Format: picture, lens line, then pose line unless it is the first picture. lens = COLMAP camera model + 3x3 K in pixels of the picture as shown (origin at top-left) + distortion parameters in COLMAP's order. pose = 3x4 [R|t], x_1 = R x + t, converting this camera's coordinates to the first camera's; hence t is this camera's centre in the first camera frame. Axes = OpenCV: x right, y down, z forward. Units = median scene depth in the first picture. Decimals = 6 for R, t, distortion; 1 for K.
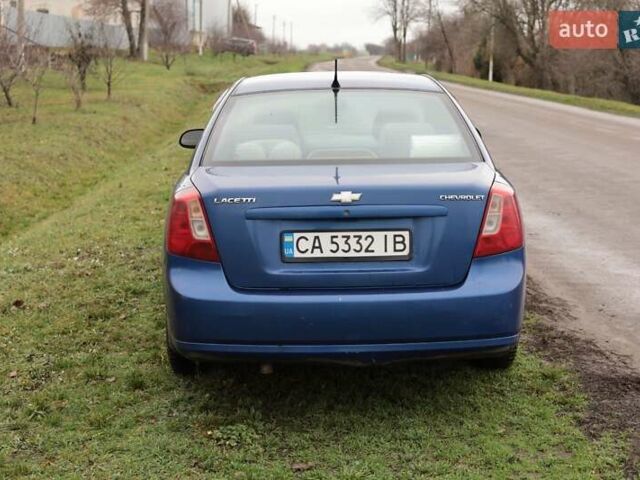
lens RADIAL K [[1041.4, 0, 320.9], [0, 1041.4, 241.6], [0, 0, 1]] dist [-0.003623, 0.000000]
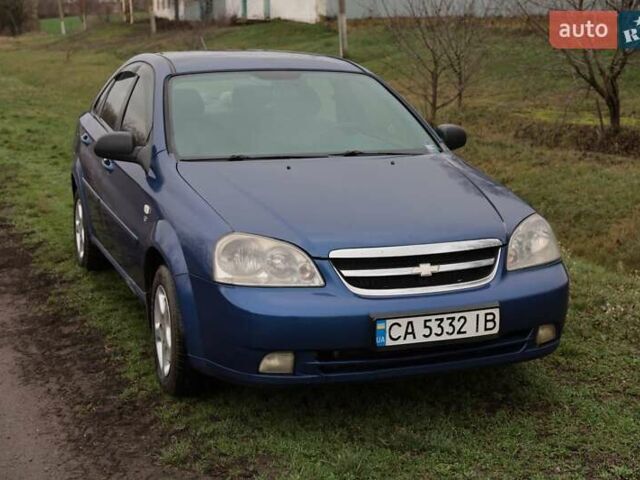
lens RADIAL K [[1041.4, 0, 323.2], [0, 1041.4, 238.9], [0, 0, 1]] dist [-0.003623, 0.000000]
pose [[0.939493, -0.049260, 0.339008, -0.377340], [-0.024838, 0.977208, 0.210828, -0.263592], [-0.341666, -0.206492, 0.916856, 0.212077]]
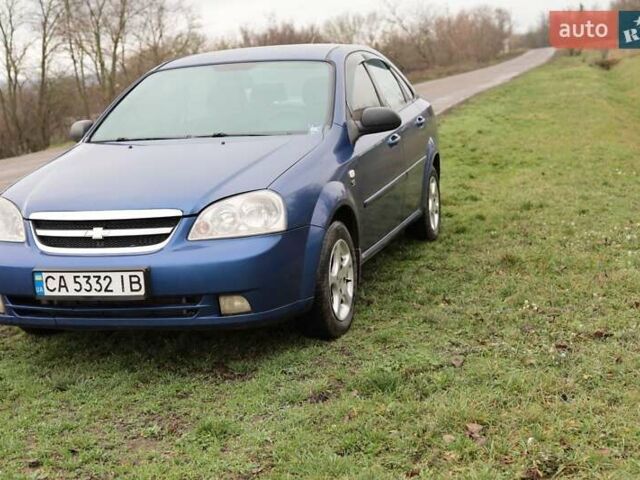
lens RADIAL K [[1041.4, 0, 322.1], [0, 1041.4, 236.8], [0, 0, 1]] dist [-0.003623, 0.000000]
pose [[0.956767, 0.000634, -0.290856, 0.543847], [0.057529, 0.979829, 0.191376, -0.226079], [0.285110, -0.199835, 0.937432, 0.112242]]
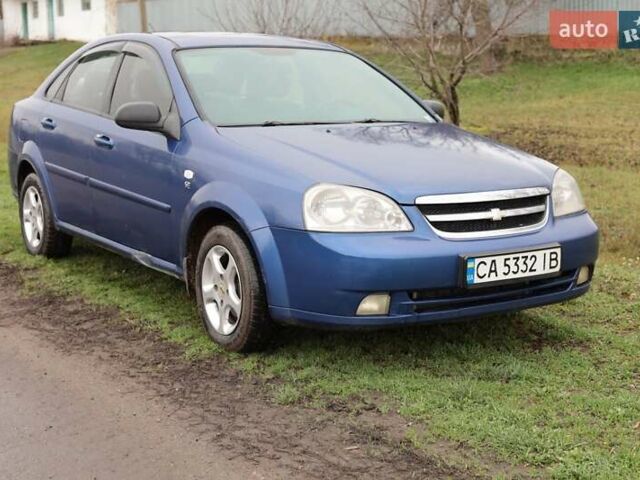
lens RADIAL K [[1041.4, 0, 320.3], [0, 1041.4, 239.5], [0, 0, 1]] dist [-0.003623, 0.000000]
pose [[0.844274, -0.068899, 0.531465, -0.656585], [-0.033502, 0.982976, 0.180654, -0.194492], [-0.534864, -0.170326, 0.827593, 0.283791]]
